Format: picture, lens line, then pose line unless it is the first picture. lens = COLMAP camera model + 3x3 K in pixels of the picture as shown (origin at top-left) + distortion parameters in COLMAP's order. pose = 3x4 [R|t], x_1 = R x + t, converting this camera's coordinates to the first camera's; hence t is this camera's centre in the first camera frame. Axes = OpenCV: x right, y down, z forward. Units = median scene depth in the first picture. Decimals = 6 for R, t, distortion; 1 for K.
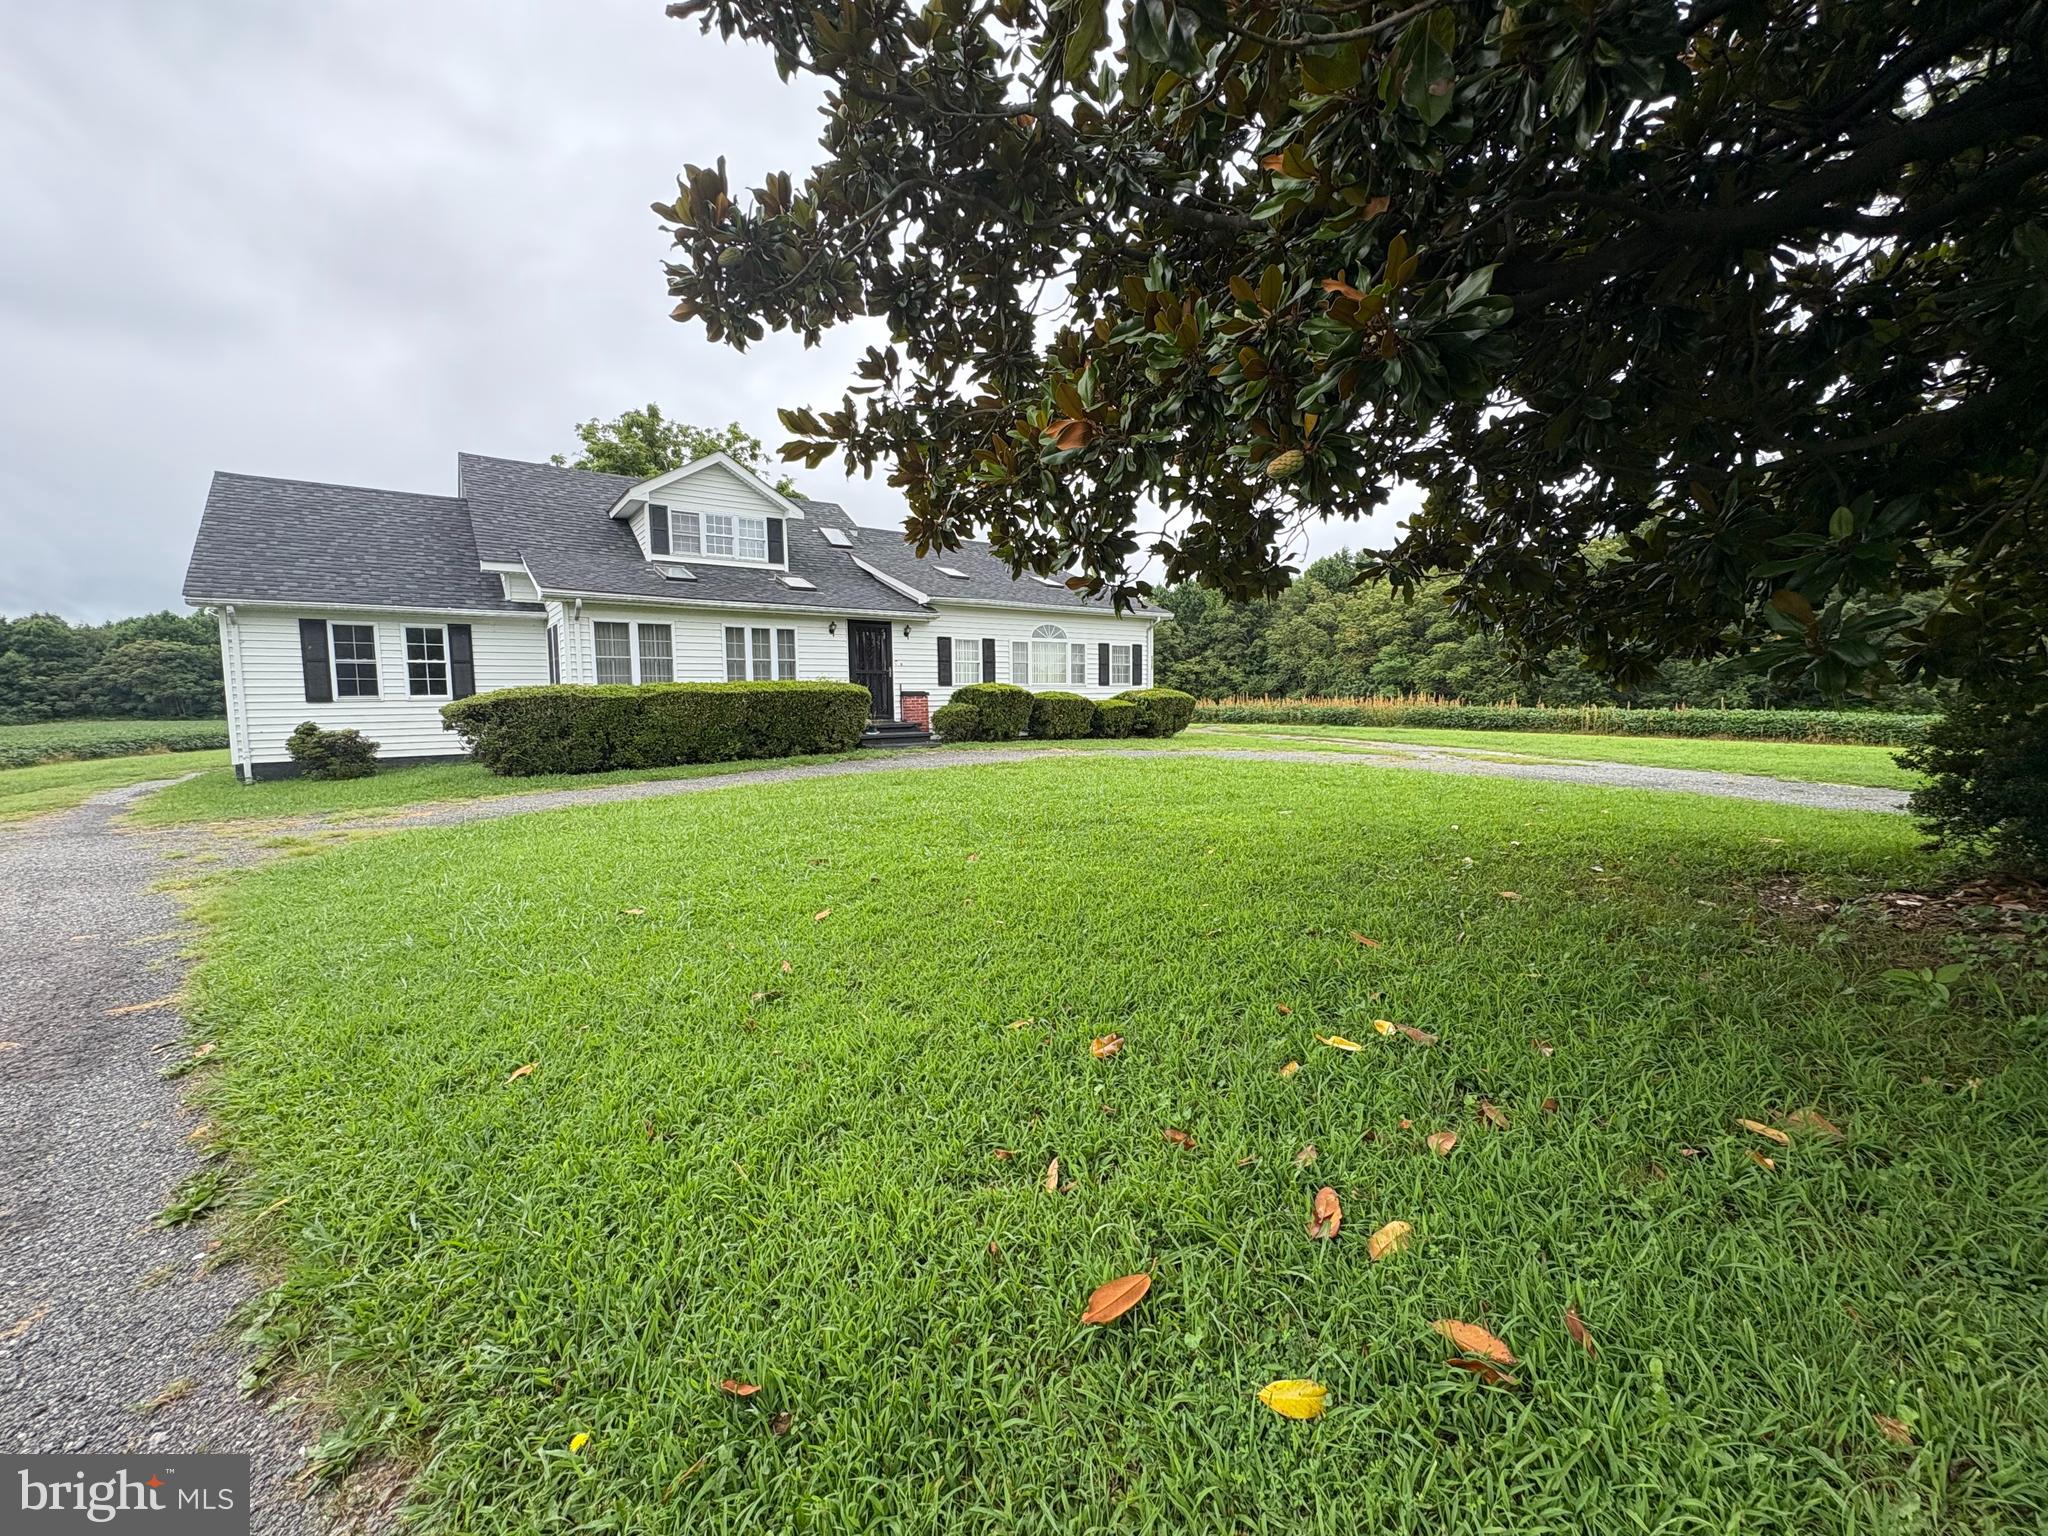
lens RADIAL K [[813.6, 0, 1021.7], [0, 813.6, 763.1], [0, 0, 1]] dist [0.000205, -0.000197]
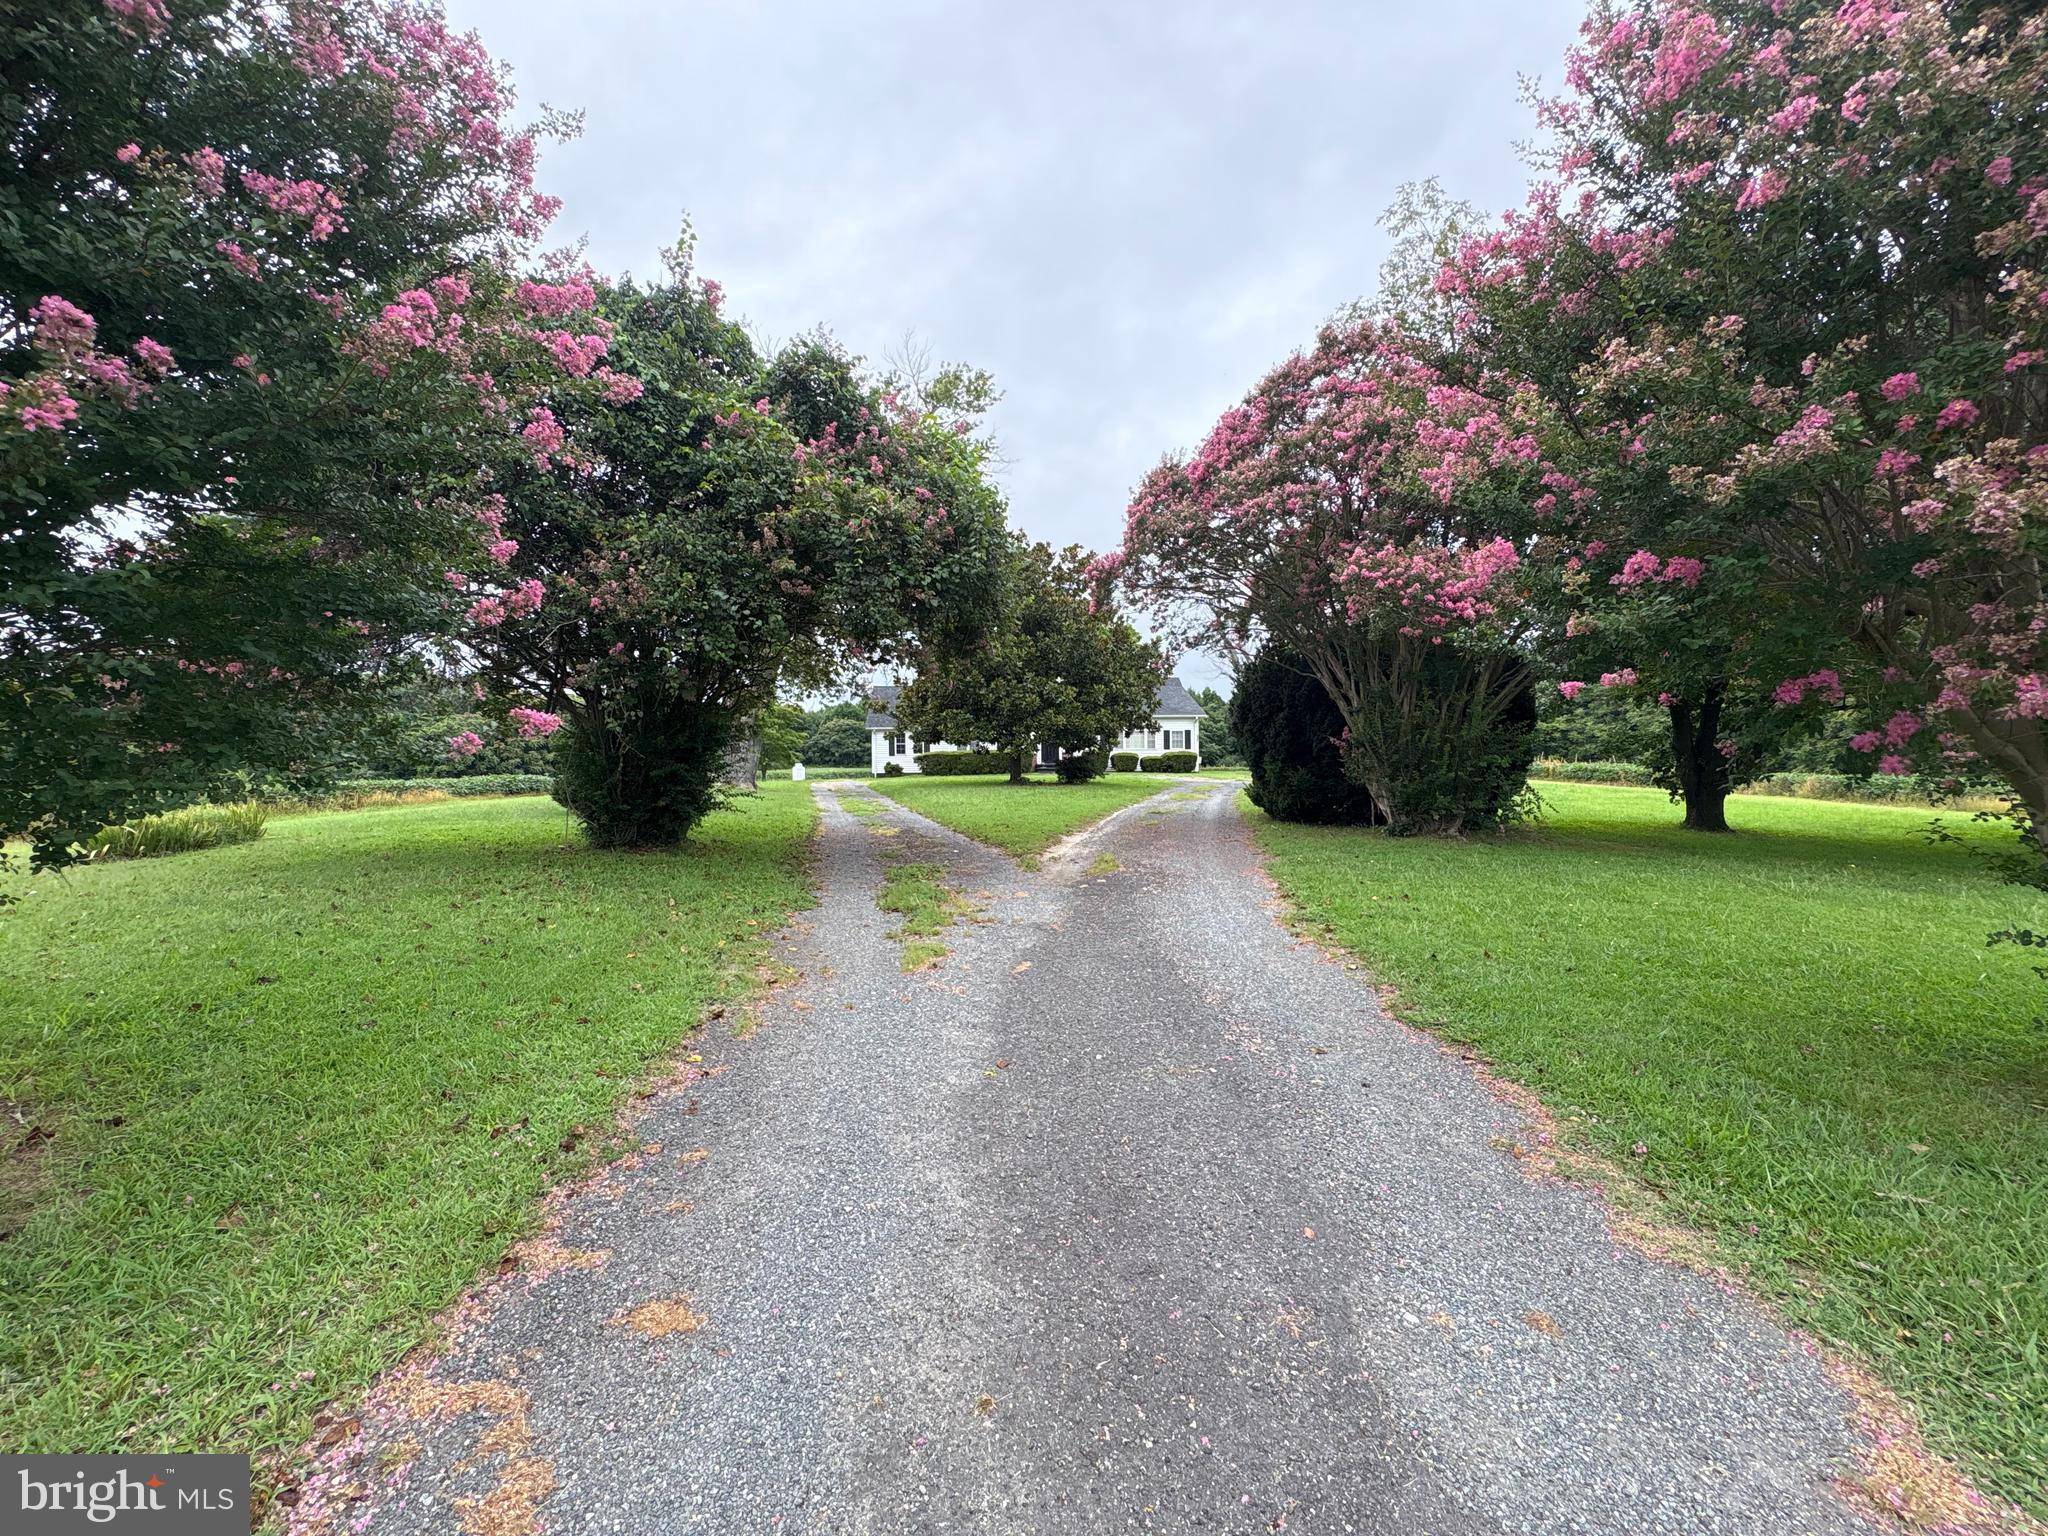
lens RADIAL K [[813.6, 0, 1021.7], [0, 813.6, 763.1], [0, 0, 1]] dist [0.000205, -0.000197]
pose [[0.830651, 0.006555, -0.556755, 1.203080], [-0.045324, 0.997408, -0.055877, 0.096959], [0.554946, 0.071648, 0.828795, -1.228727]]
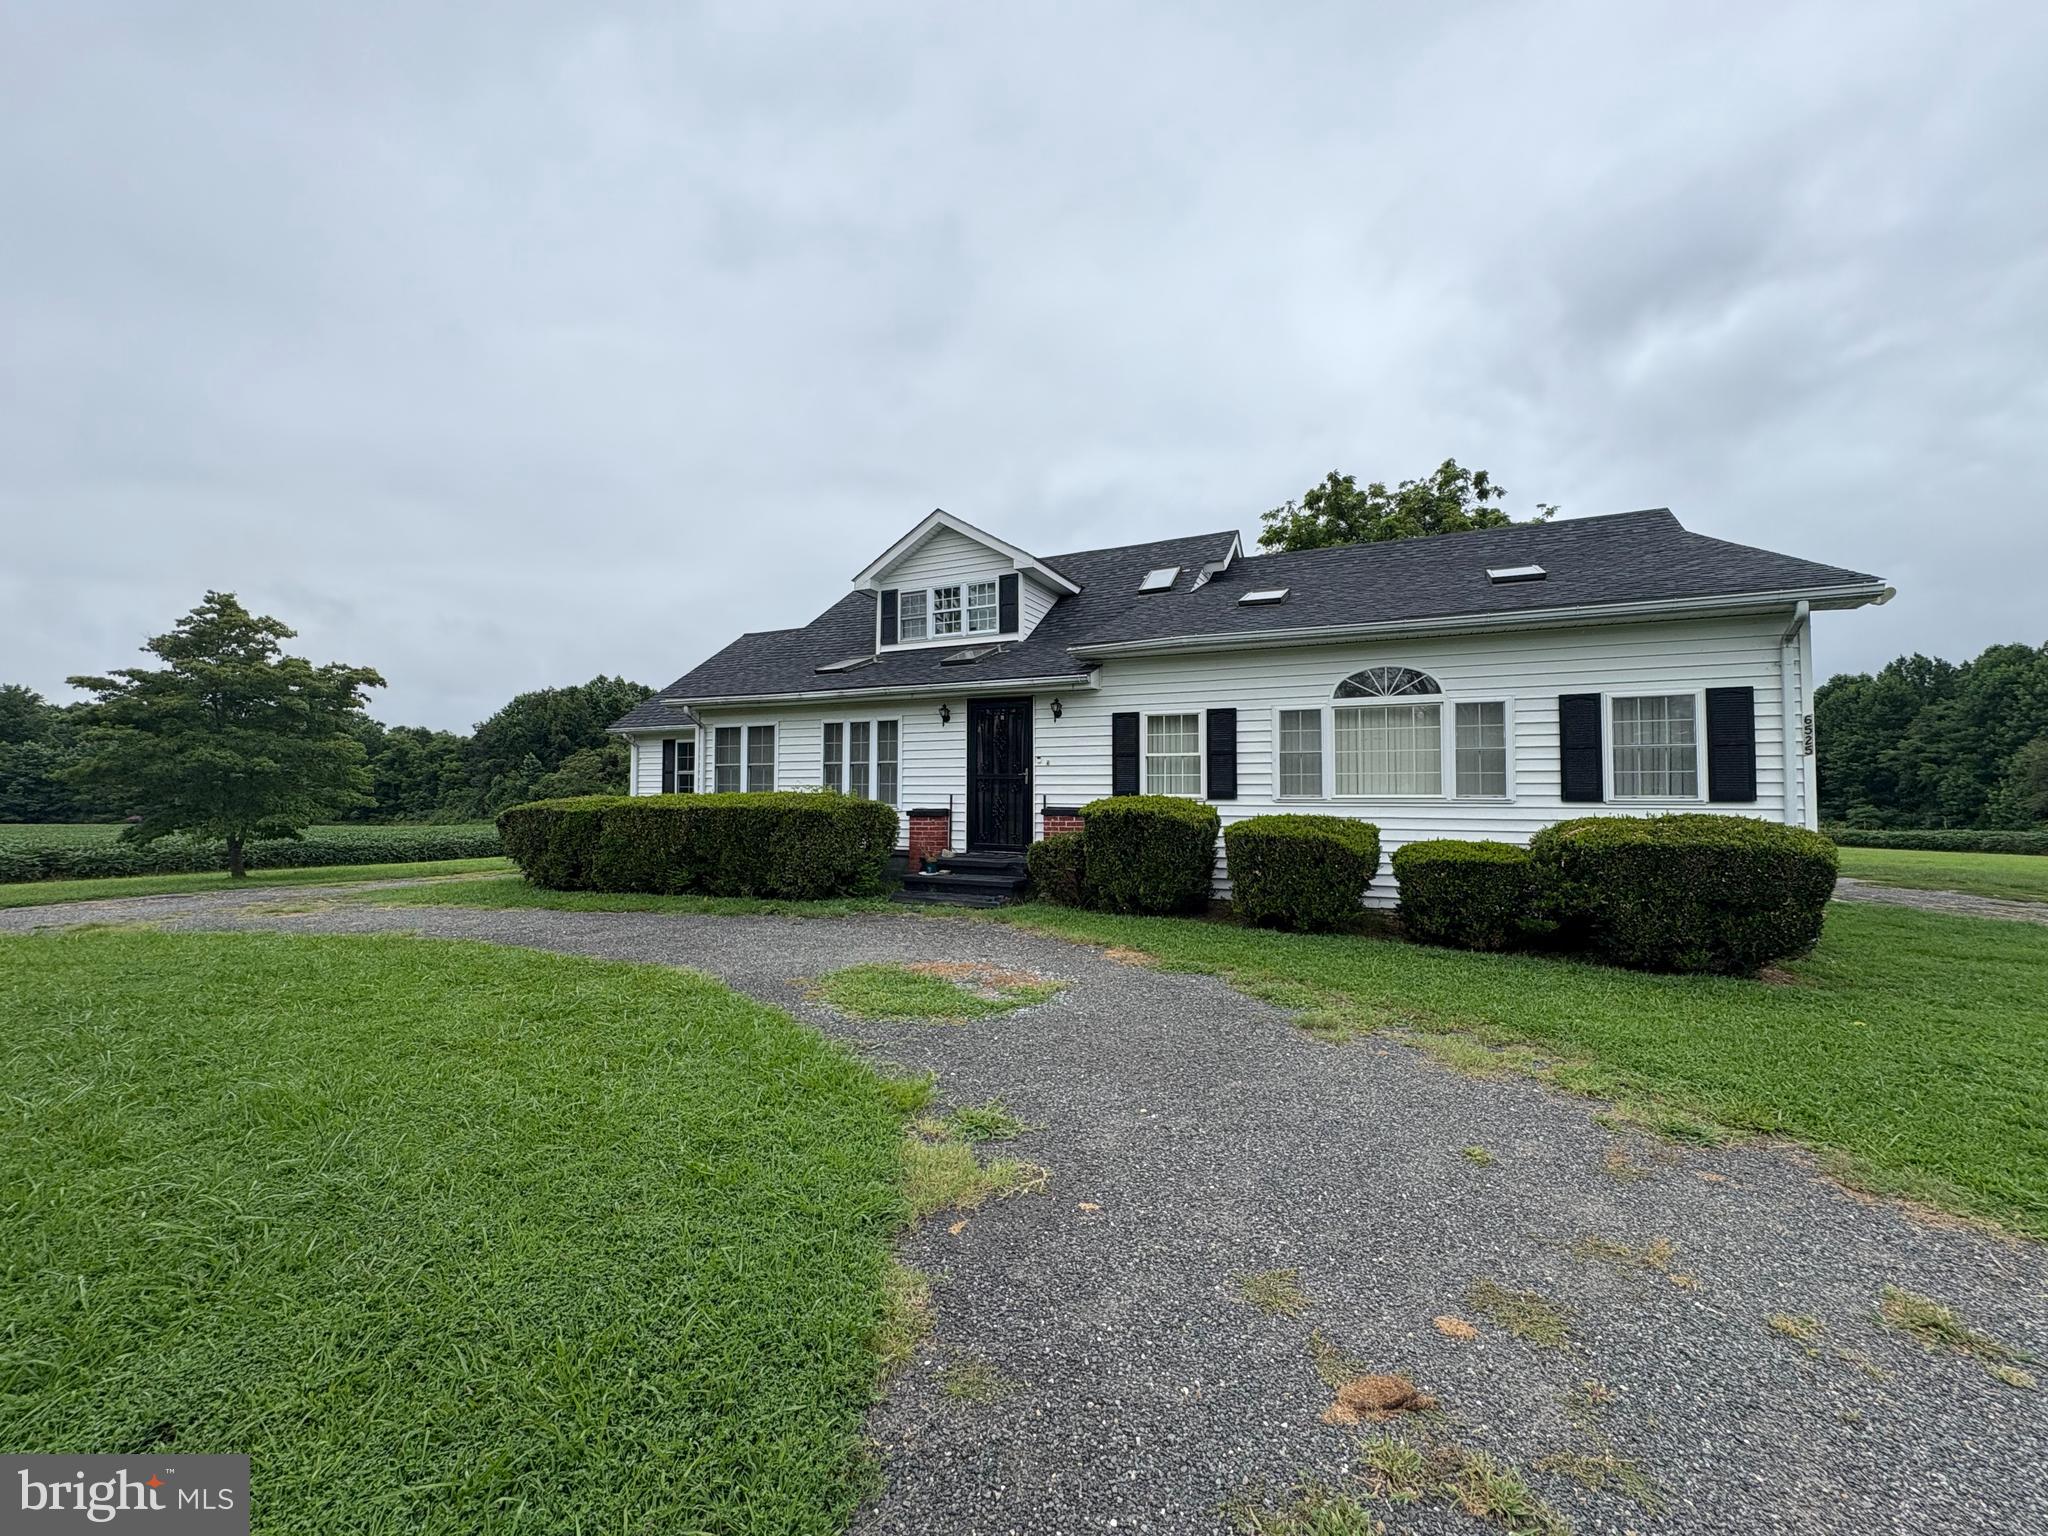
lens RADIAL K [[813.6, 0, 1021.7], [0, 813.6, 763.1], [0, 0, 1]] dist [0.000205, -0.000197]
pose [[0.472031, -0.019488, -0.881366, 0.388697], [-0.080862, 0.994584, -0.065299, -0.080865], [0.877865, 0.102093, 0.467899, 0.706034]]
